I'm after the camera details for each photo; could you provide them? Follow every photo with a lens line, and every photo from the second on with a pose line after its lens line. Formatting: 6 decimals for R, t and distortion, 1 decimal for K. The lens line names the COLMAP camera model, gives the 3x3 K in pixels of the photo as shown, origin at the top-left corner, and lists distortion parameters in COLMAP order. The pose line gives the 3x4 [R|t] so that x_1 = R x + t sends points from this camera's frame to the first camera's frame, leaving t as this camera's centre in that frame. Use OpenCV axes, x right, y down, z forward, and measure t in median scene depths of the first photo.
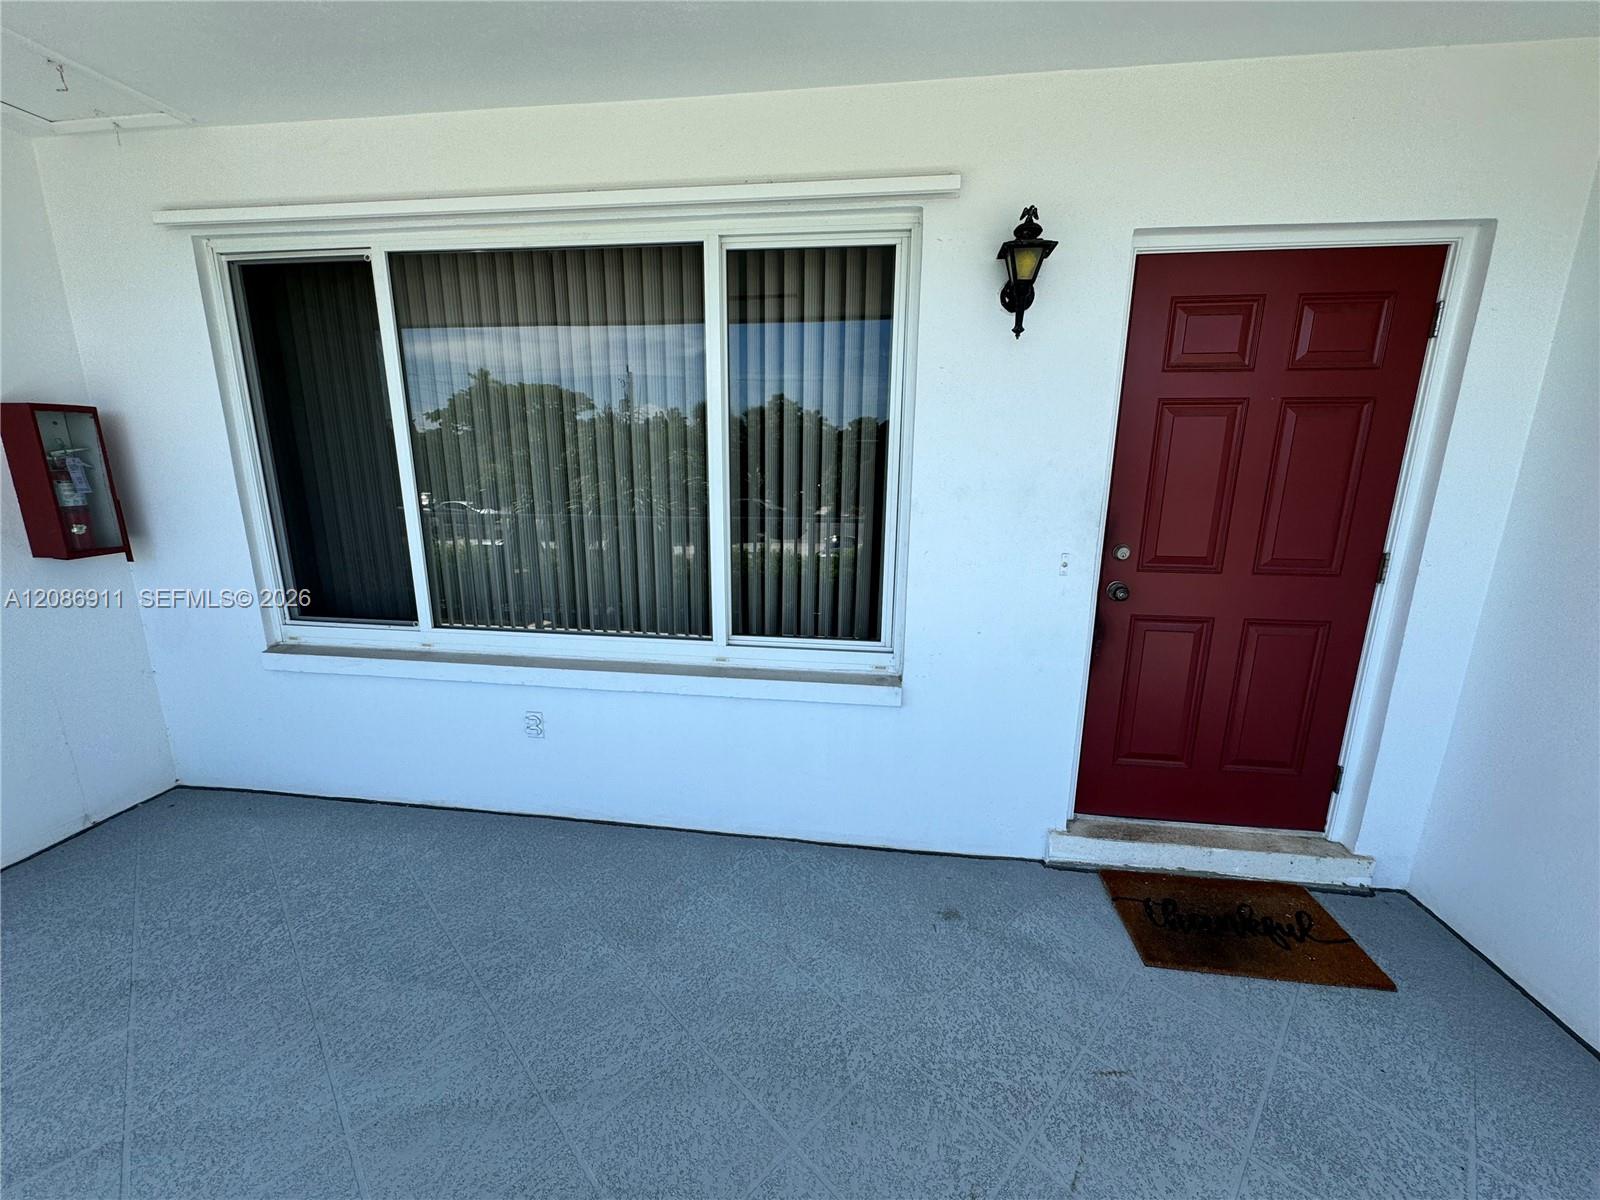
lens RADIAL K [[631.8, 0, 800.0], [0, 631.8, 600.0], [0, 0, 1]] dist [-0.005971, 0.000119]
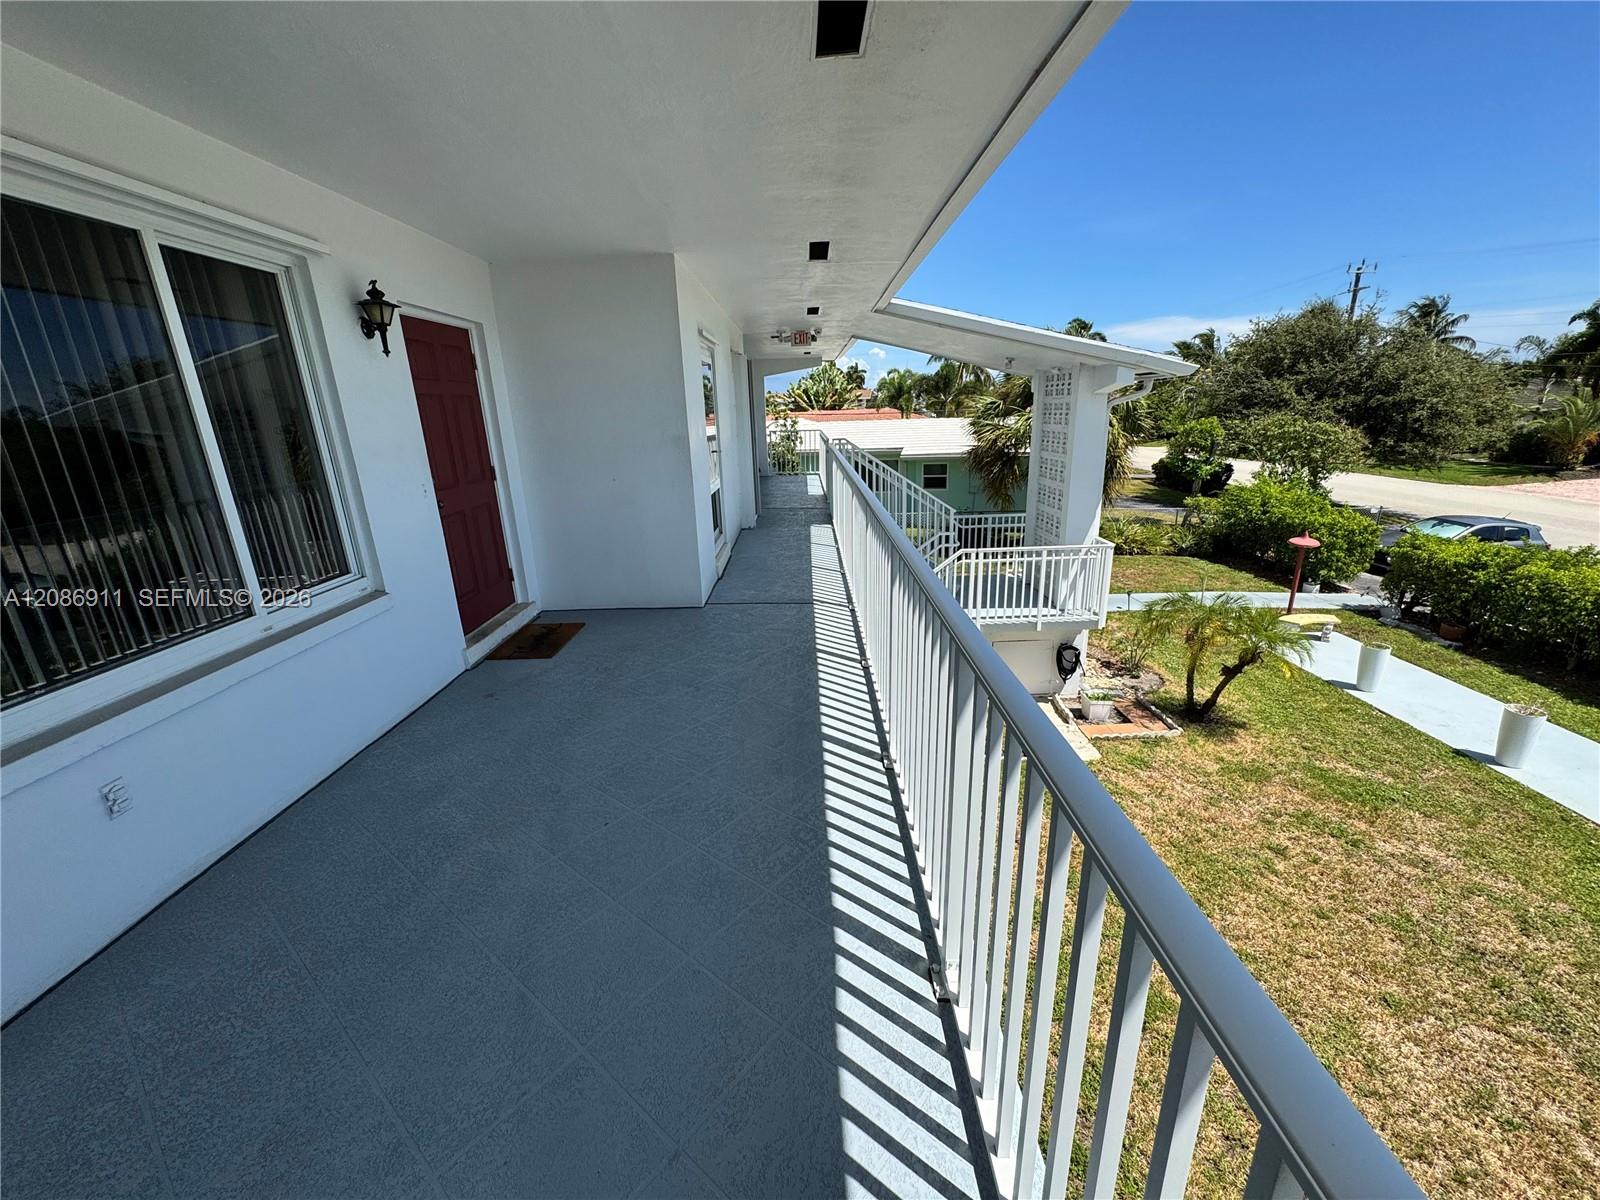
lens RADIAL K [[631.8, 0, 800.0], [0, 631.8, 600.0], [0, 0, 1]] dist [-0.005971, 0.000119]
pose [[-0.126654, -0.289658, 0.948713, -1.377133], [0.264446, 0.911942, 0.313735, -0.052217], [-0.956047, 0.290620, -0.038903, 0.175856]]
